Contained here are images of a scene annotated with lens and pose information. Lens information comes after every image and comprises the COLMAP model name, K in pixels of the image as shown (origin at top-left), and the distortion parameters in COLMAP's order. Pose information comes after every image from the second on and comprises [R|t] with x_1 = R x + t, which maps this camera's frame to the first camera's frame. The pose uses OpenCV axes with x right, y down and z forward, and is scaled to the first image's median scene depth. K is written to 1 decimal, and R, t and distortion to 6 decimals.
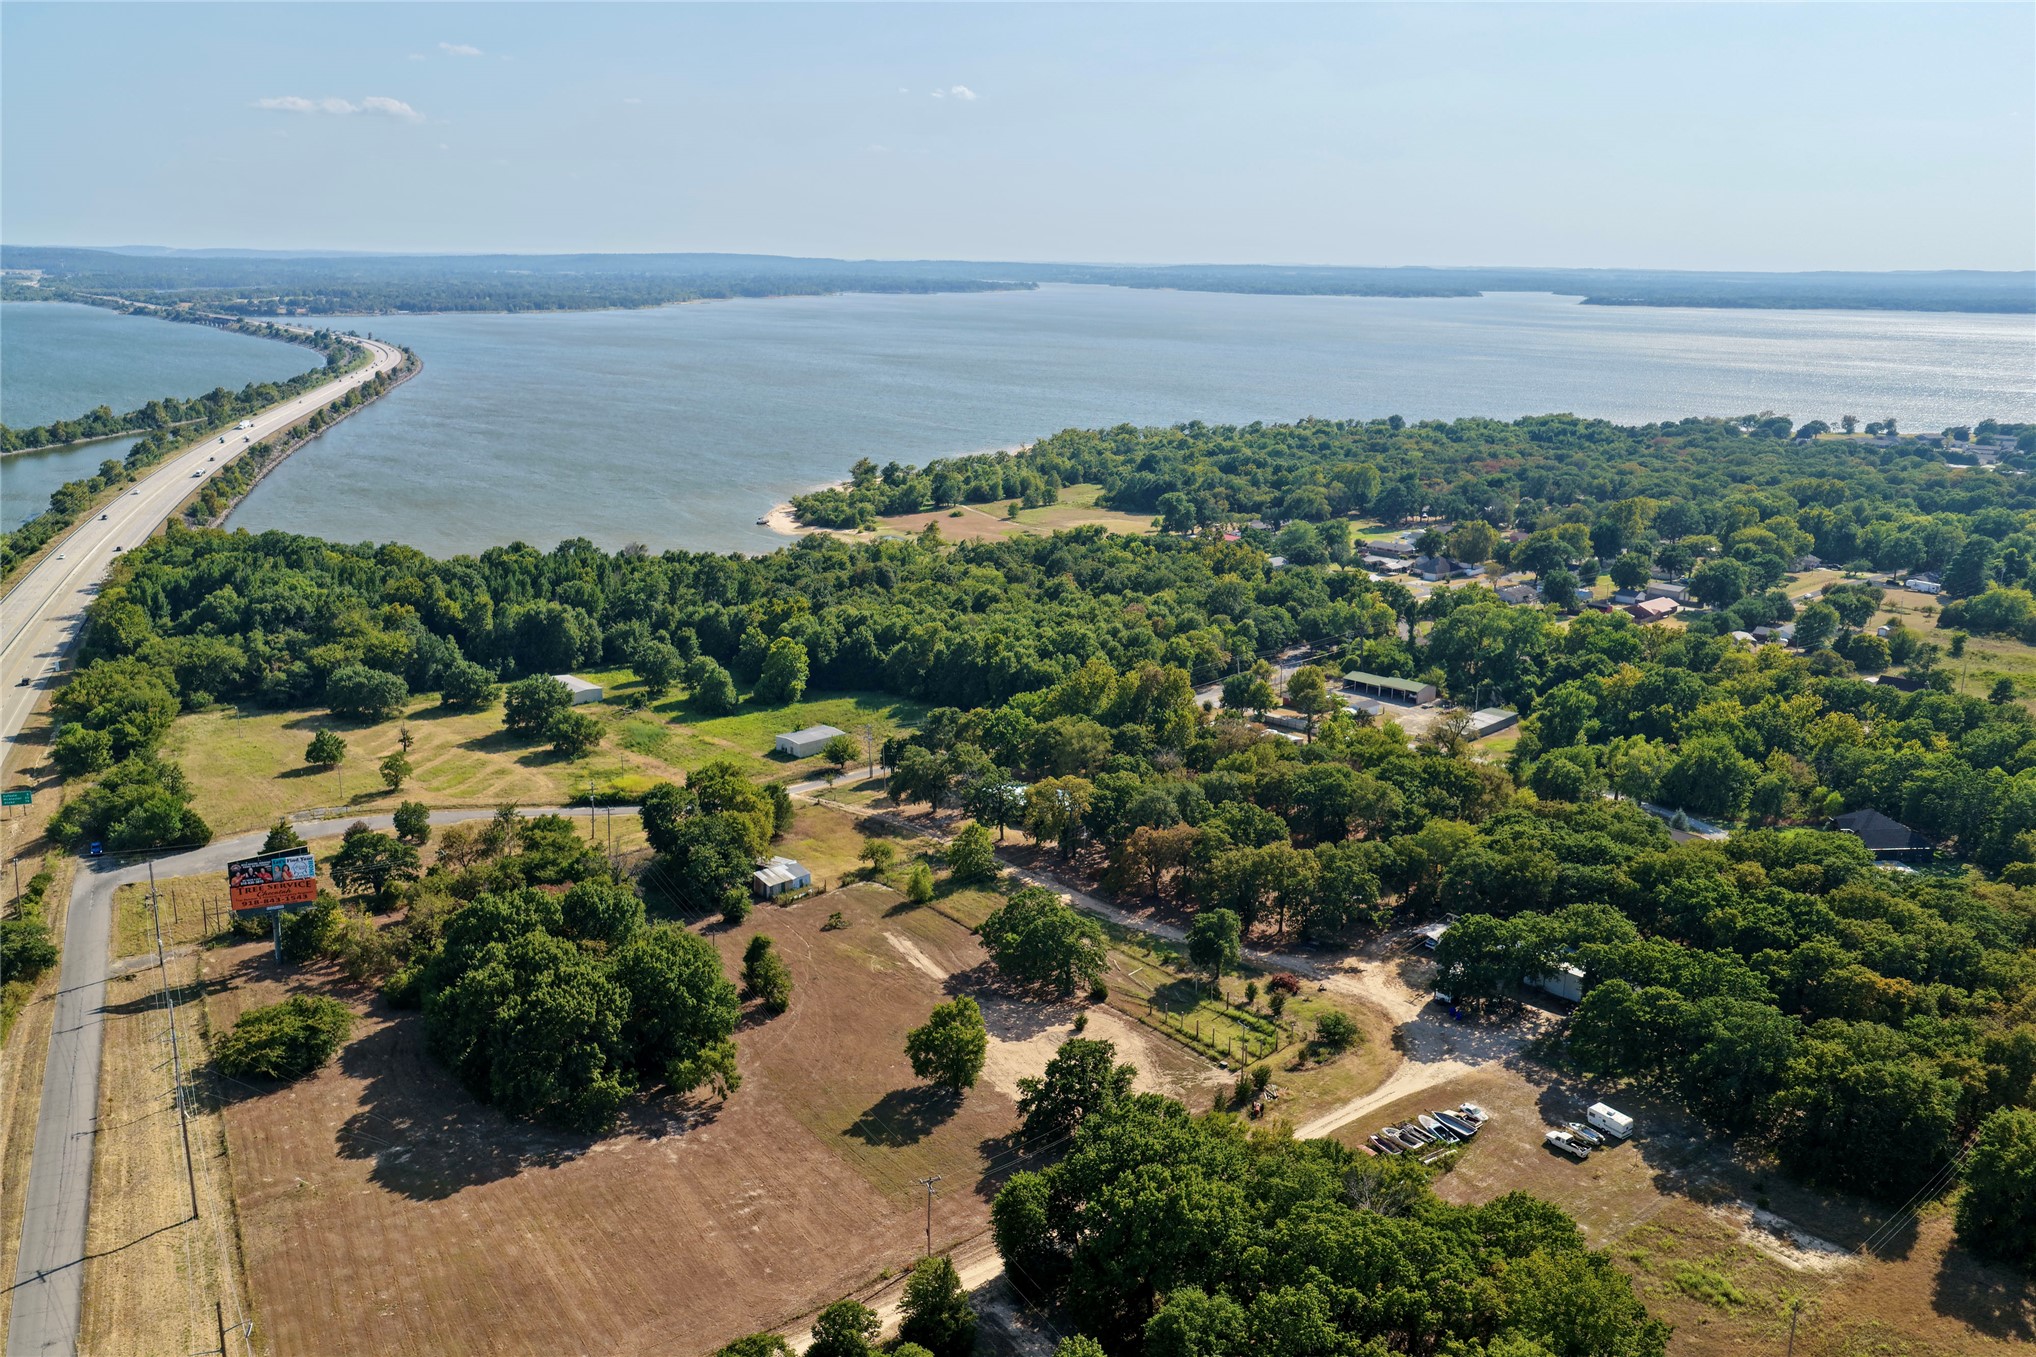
lens RADIAL K [[1684.2, 0, 1018.0], [0, 1684.2, 678.5], [0, 0, 1]] dist [-0.012220, 0.036789]
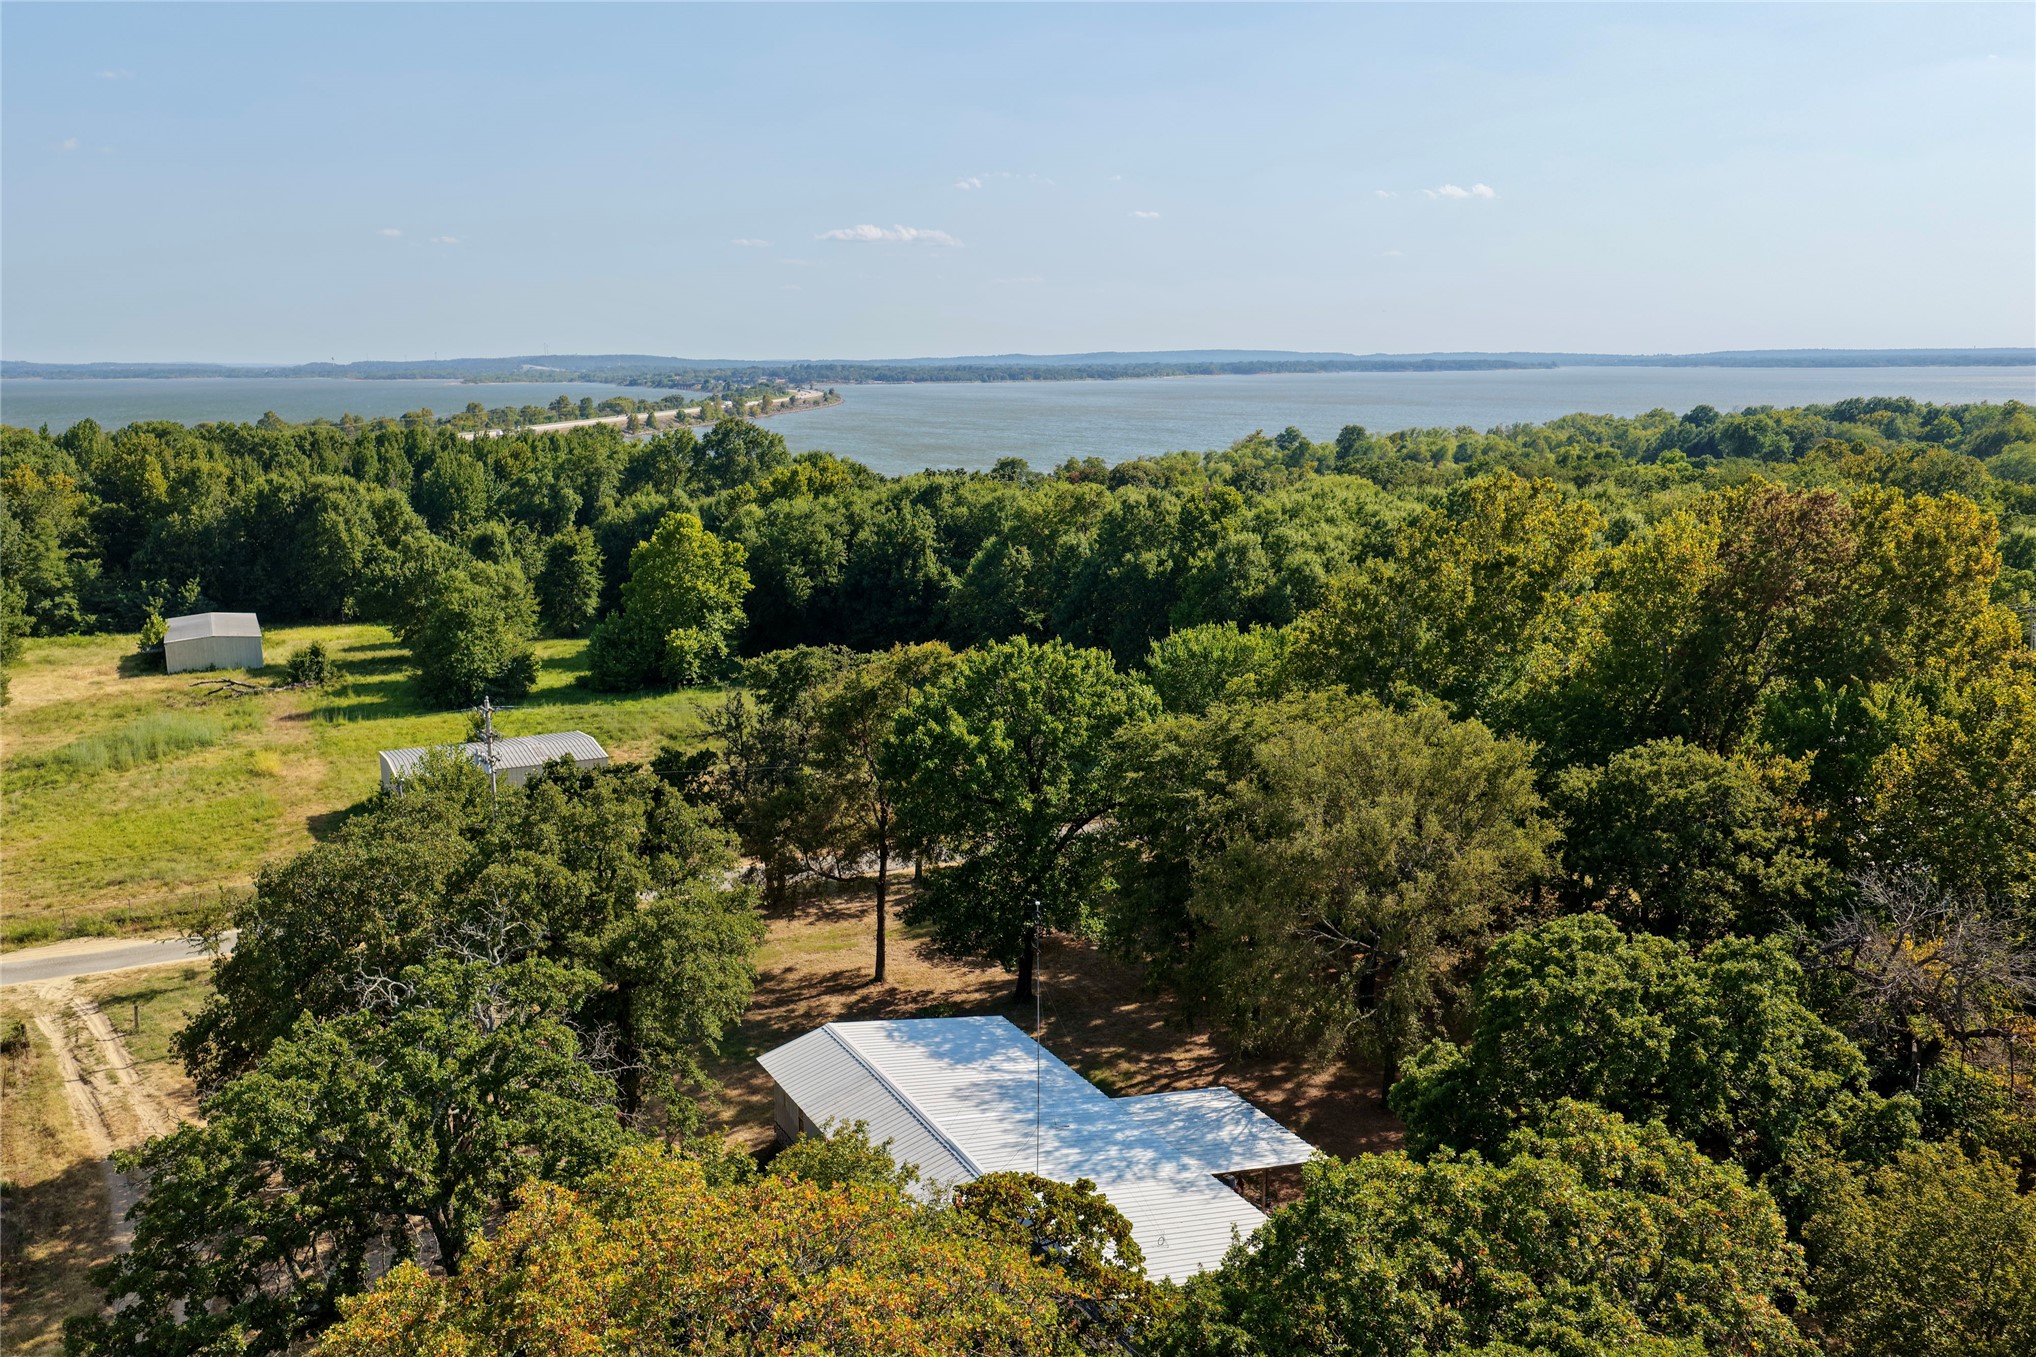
lens RADIAL K [[1684.2, 0, 1018.0], [0, 1684.2, 678.5], [0, 0, 1]] dist [-0.012220, 0.036789]
pose [[0.955974, 0.033020, -0.291586, 0.047409], [-0.050777, 0.997274, -0.053542, 0.030633], [0.289024, 0.065990, 0.955045, 0.735674]]
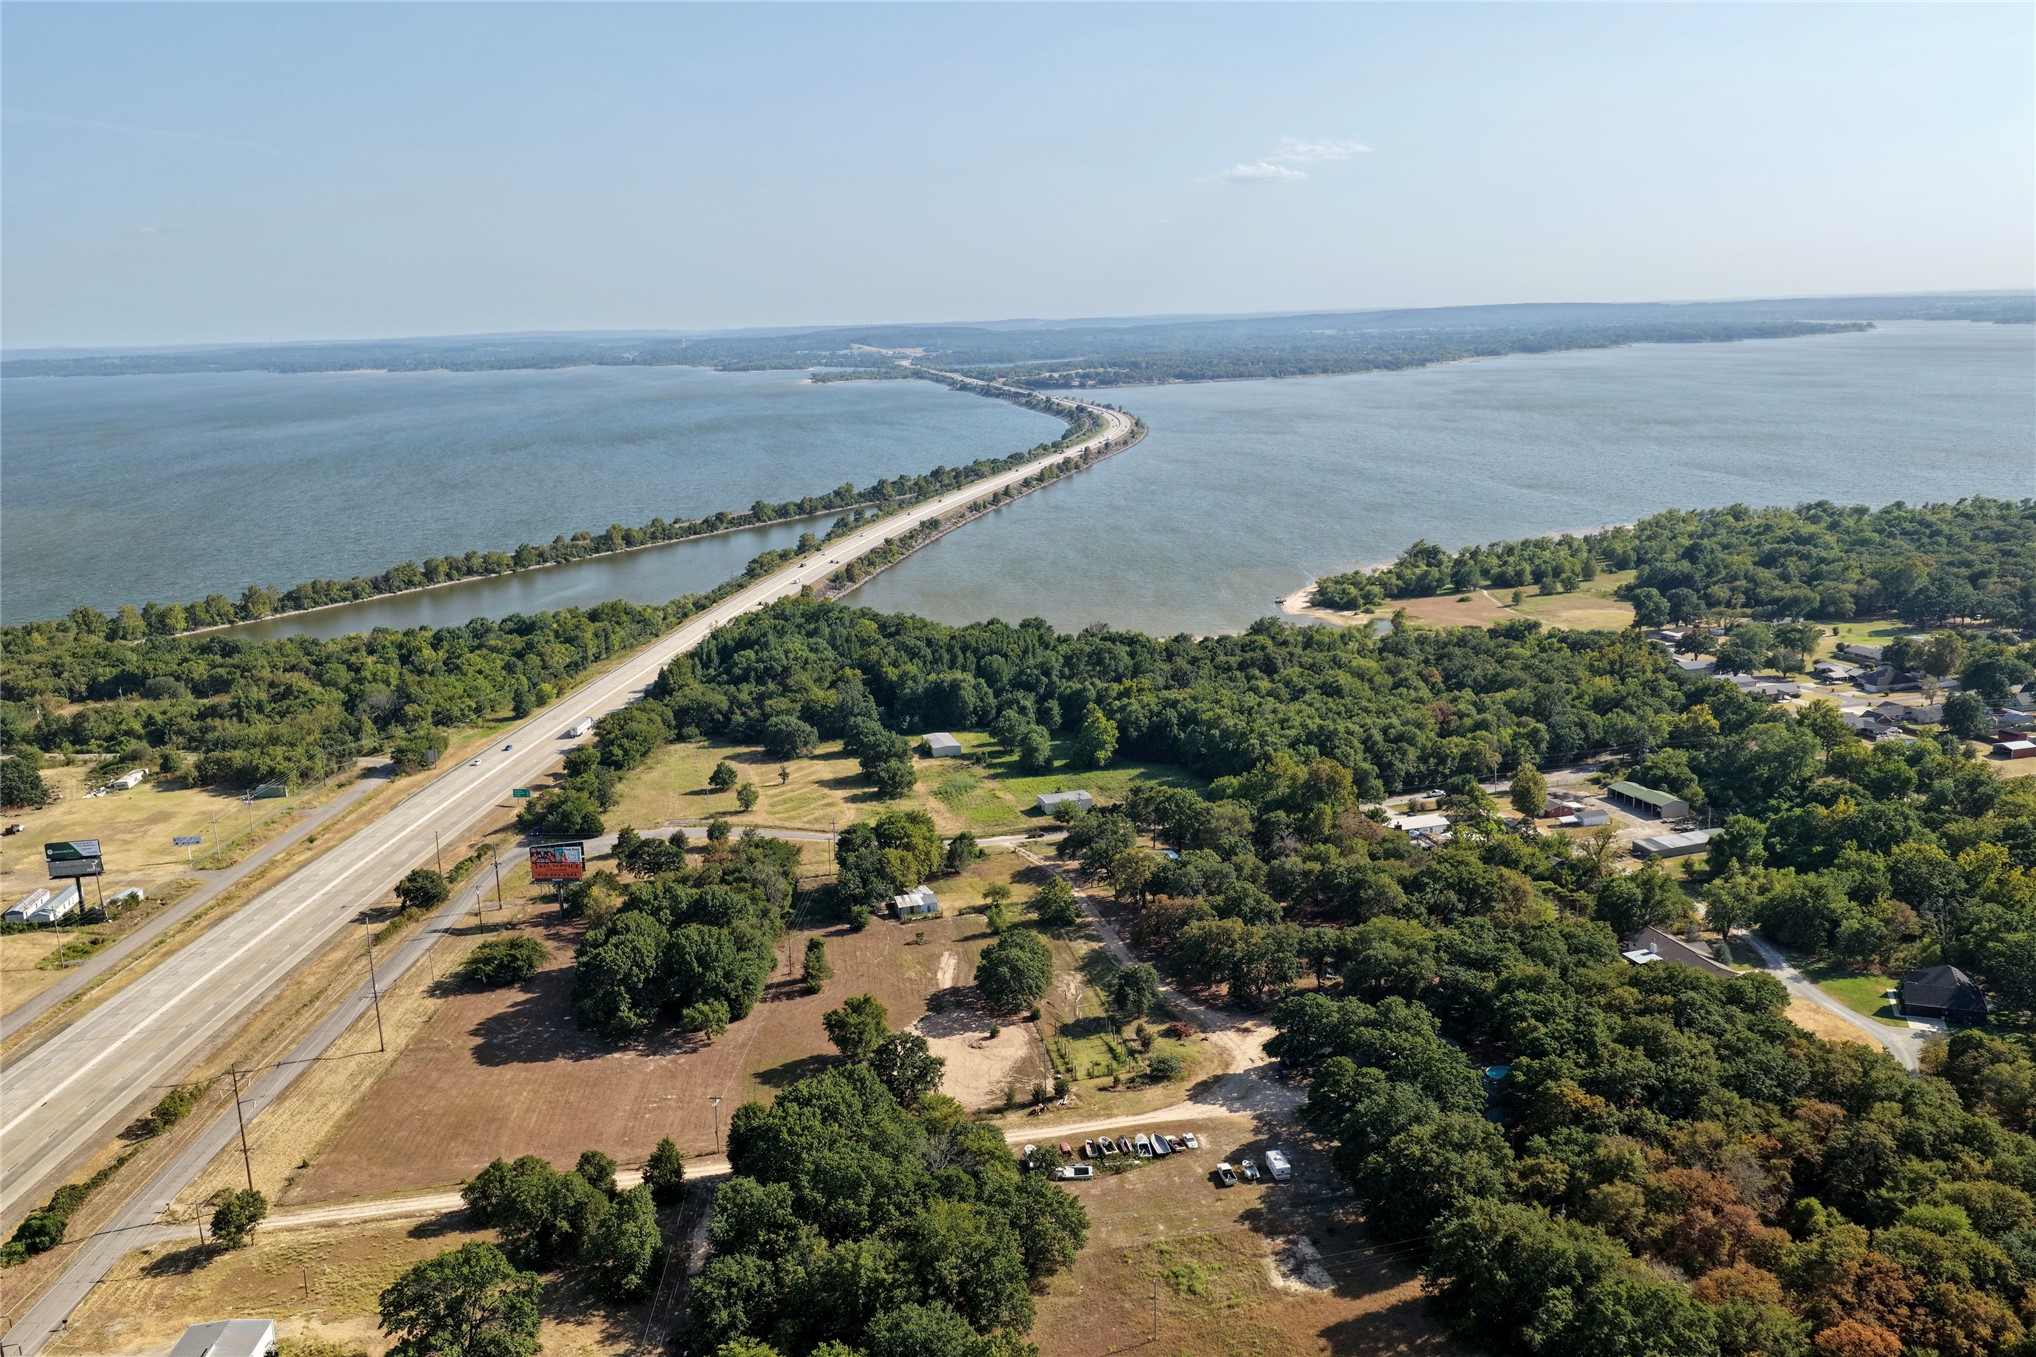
lens RADIAL K [[1684.2, 0, 1018.0], [0, 1684.2, 678.5], [0, 0, 1]] dist [-0.012220, 0.036789]
pose [[0.888998, 0.054240, -0.454687, 0.391853], [-0.067134, 0.997669, -0.012247, -0.034464], [0.452963, 0.041412, 0.890567, -0.105443]]
